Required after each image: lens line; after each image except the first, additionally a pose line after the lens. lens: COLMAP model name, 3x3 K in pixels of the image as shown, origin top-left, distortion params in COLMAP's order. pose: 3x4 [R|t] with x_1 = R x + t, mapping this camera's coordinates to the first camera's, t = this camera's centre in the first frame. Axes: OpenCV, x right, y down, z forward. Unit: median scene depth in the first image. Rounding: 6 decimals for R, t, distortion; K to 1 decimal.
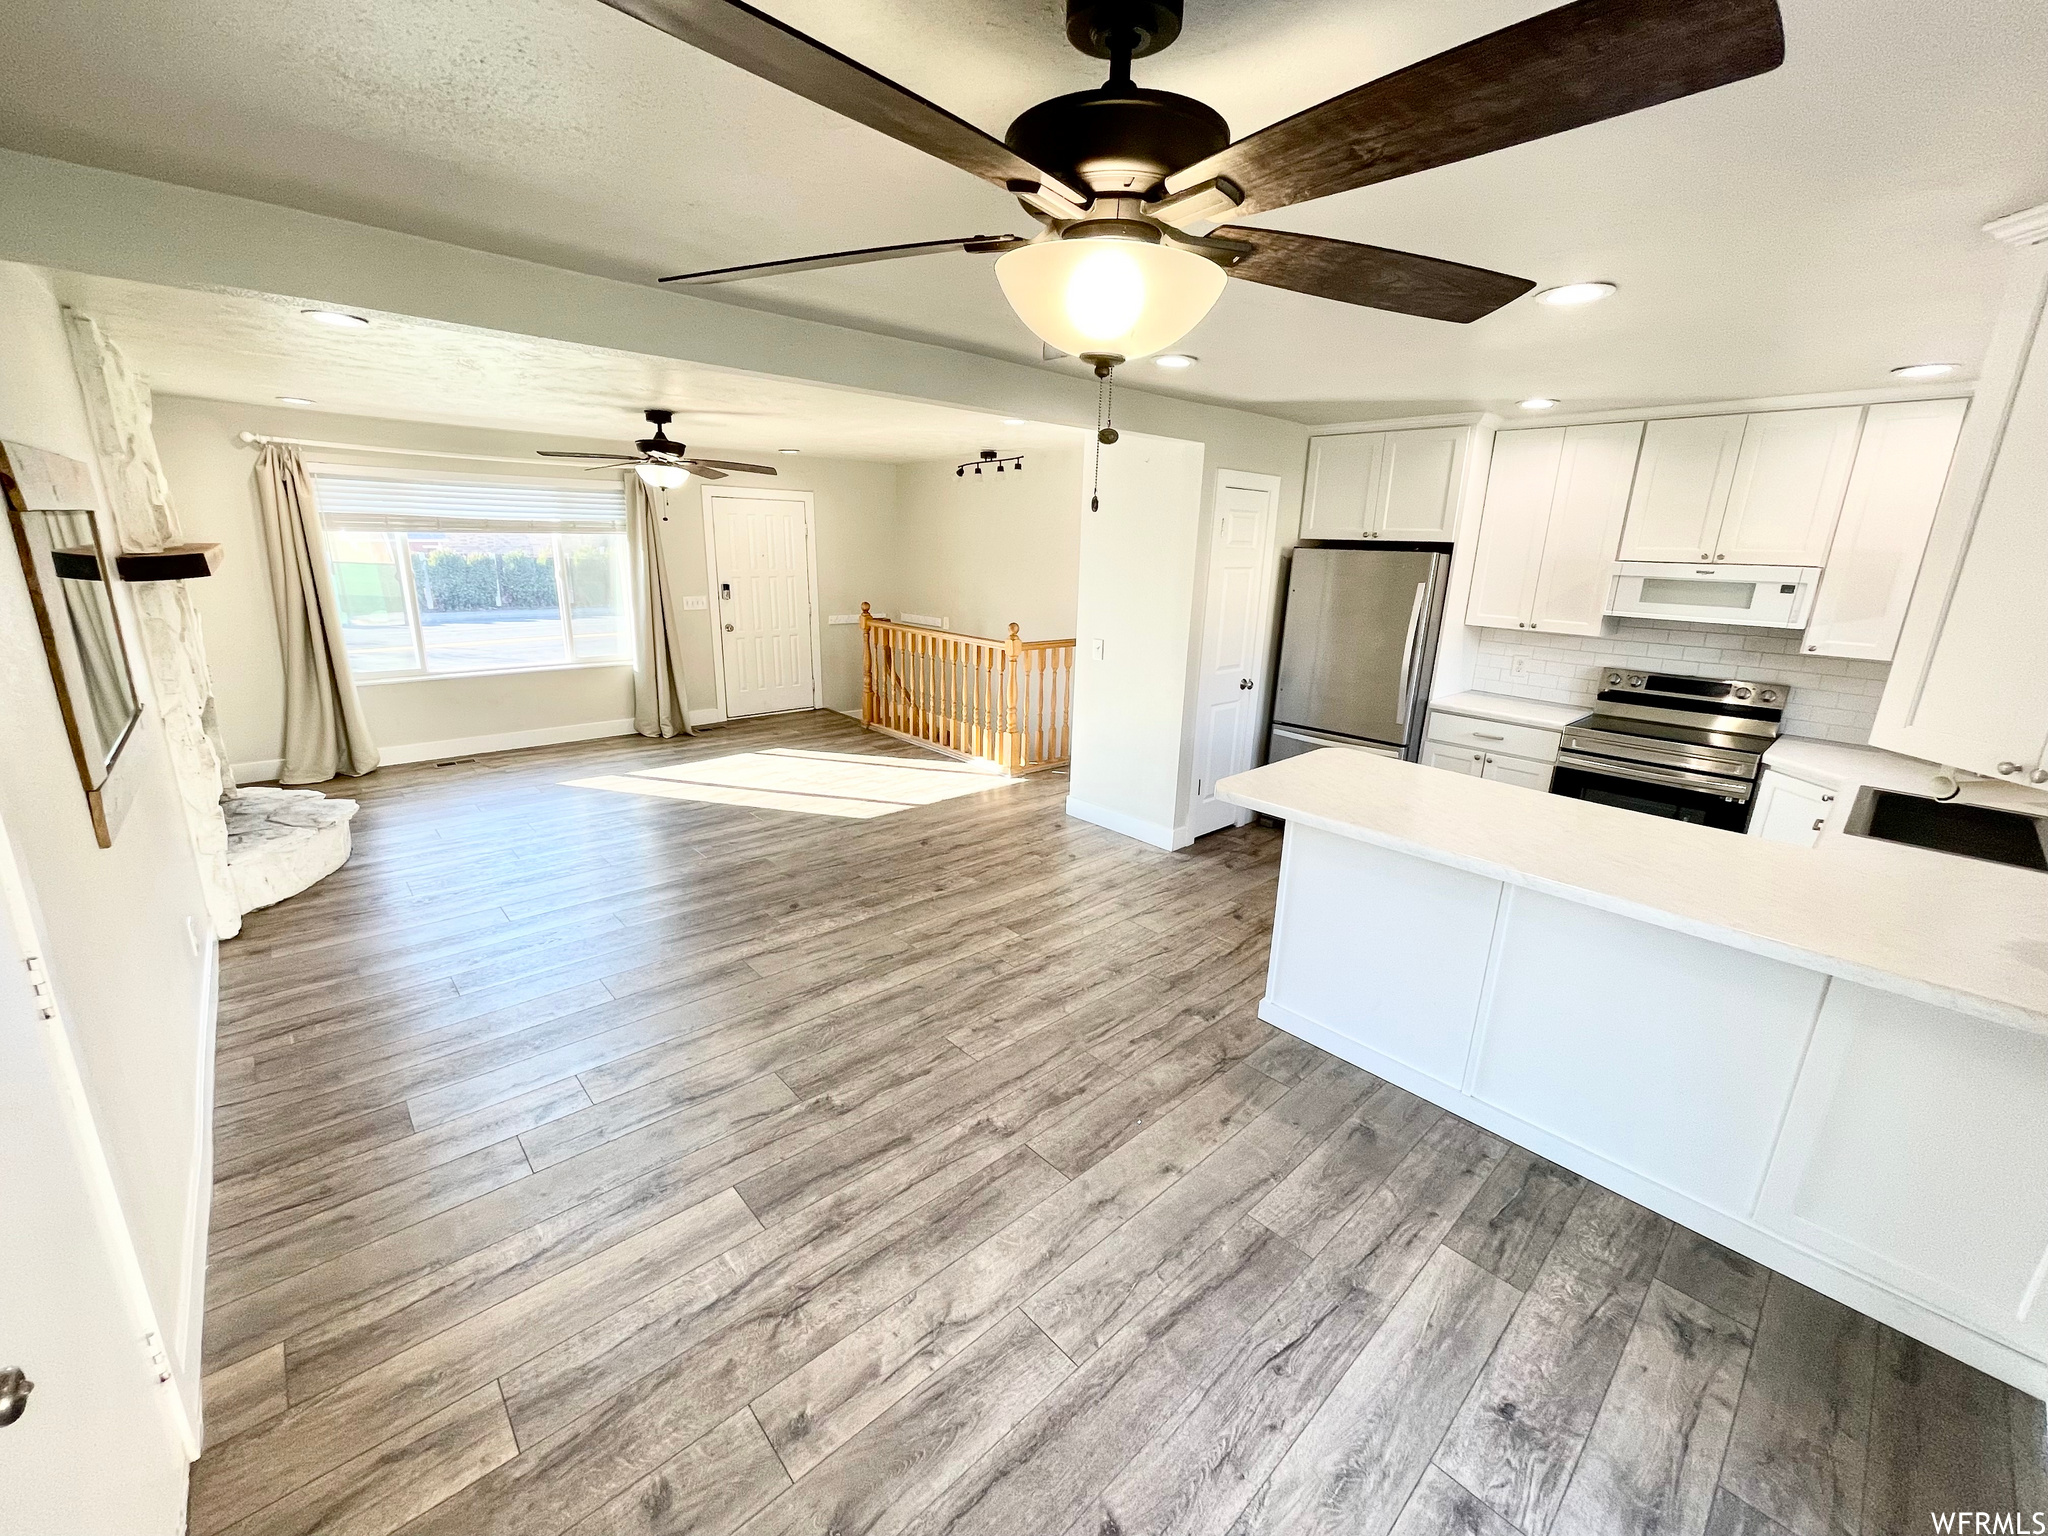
lens RADIAL K [[825.9, 0, 1023.8], [0, 825.9, 759.1], [0, 0, 1]] dist [0.000871, -0.000510]
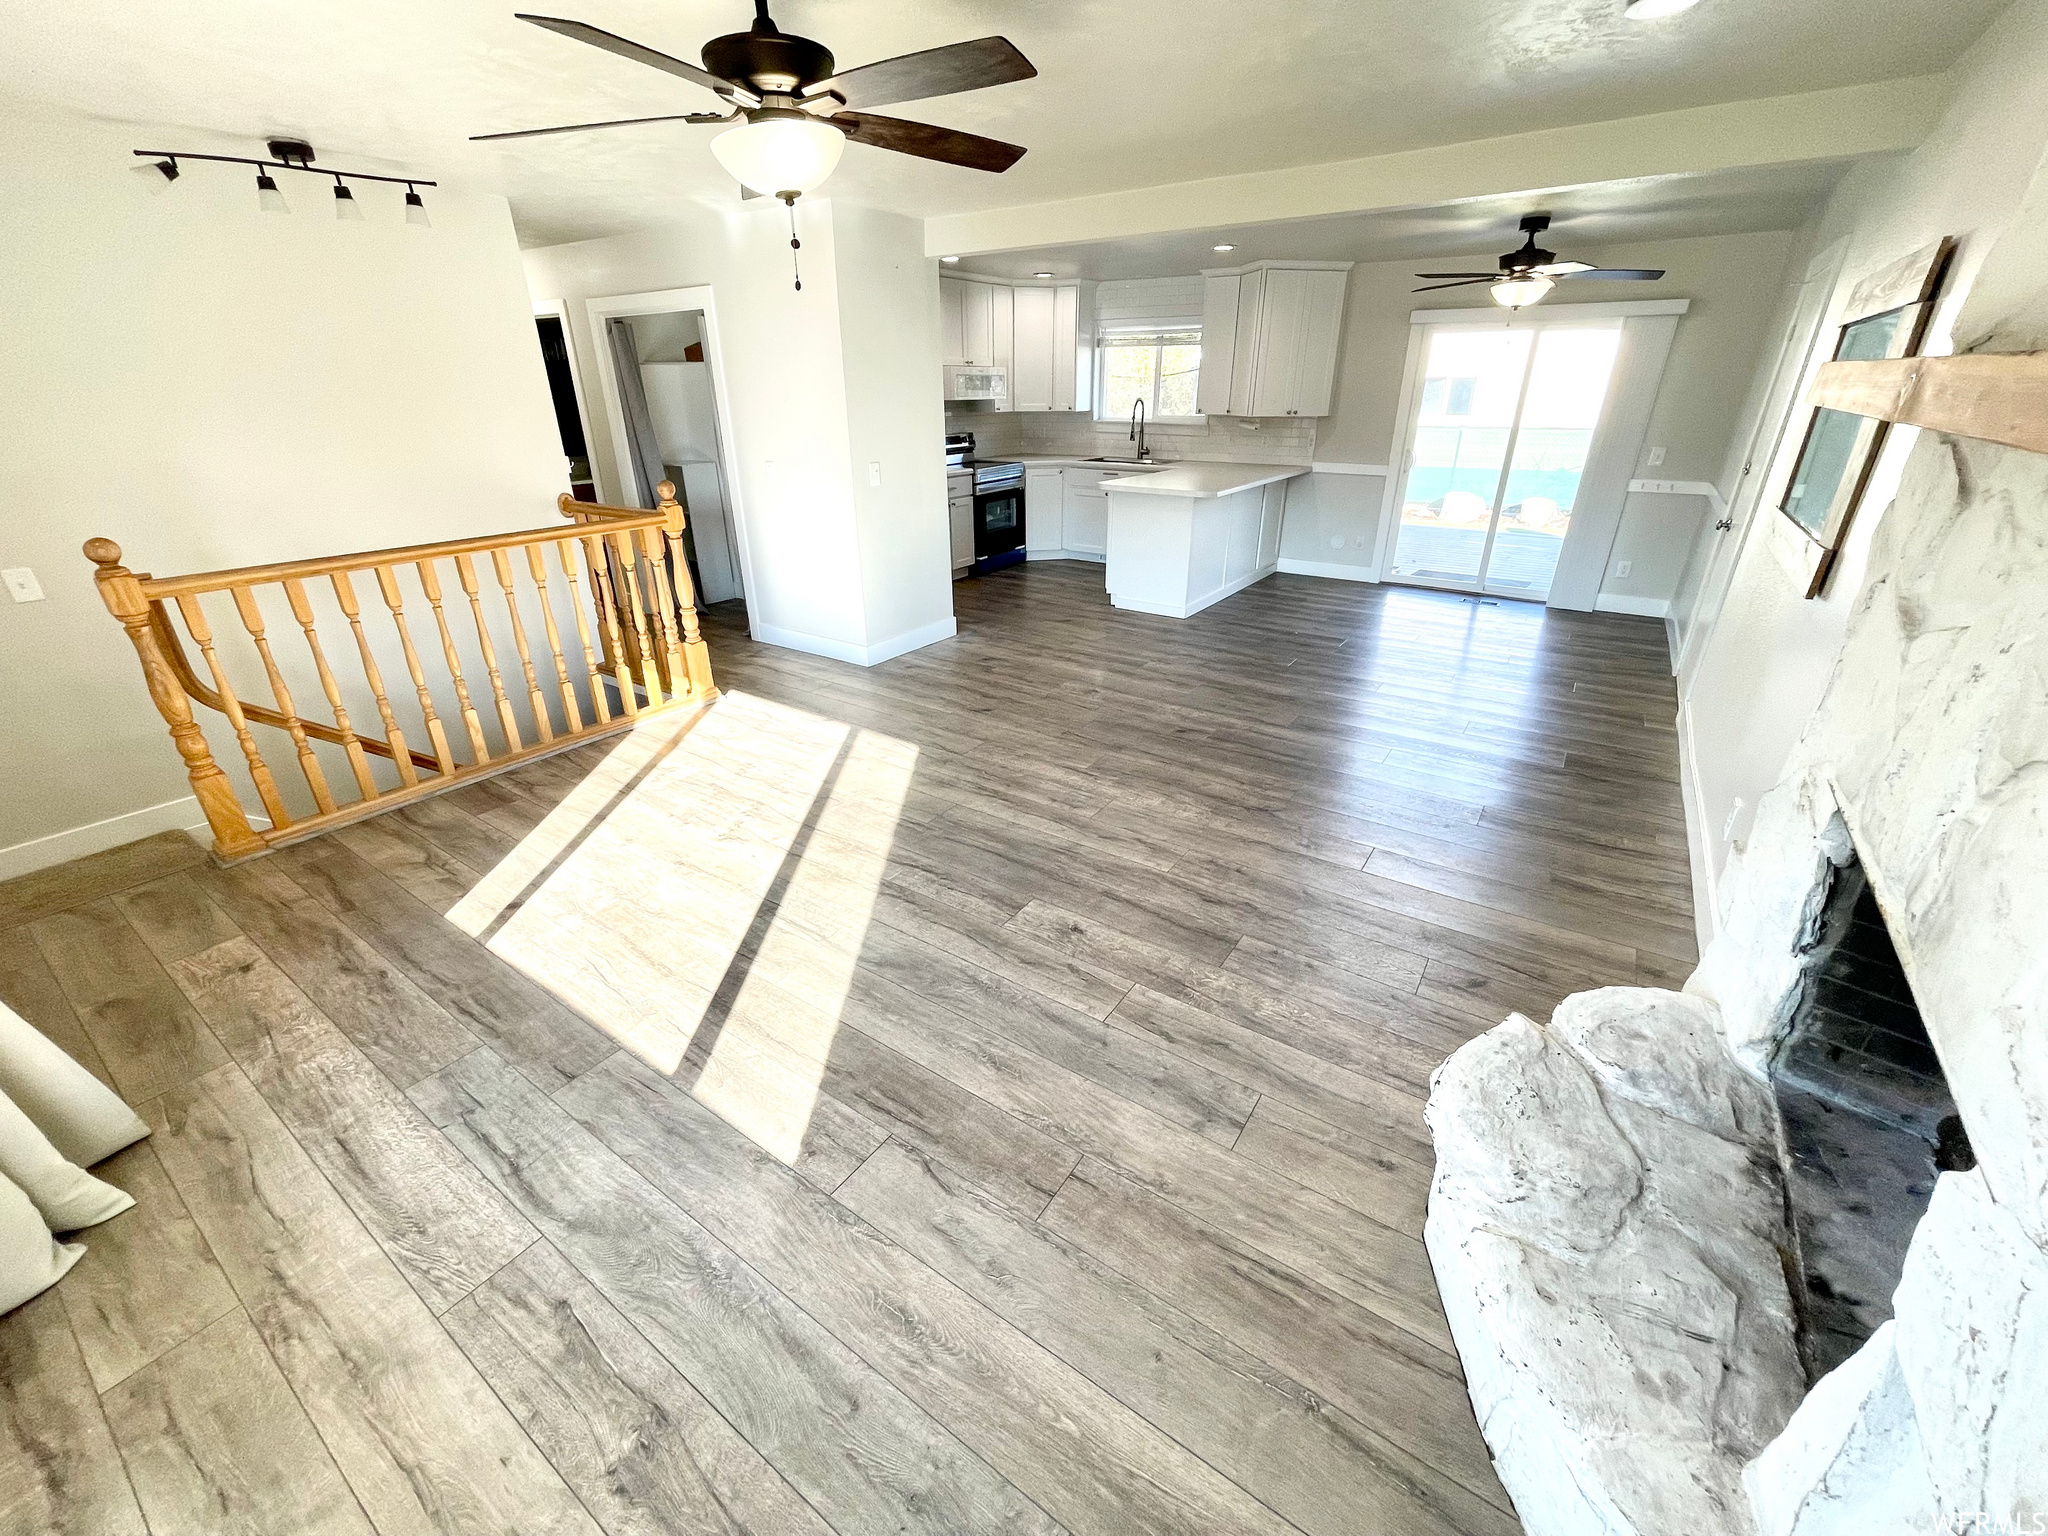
lens RADIAL K [[825.9, 0, 1019.1], [0, 825.9, 763.7], [0, 0, 1]] dist [0.000871, -0.000510]
pose [[-0.221224, -0.430659, 0.874981, -0.965323], [0.253129, 0.841104, 0.477985, -0.277969], [-0.941799, 0.327225, -0.077060, 1.075123]]
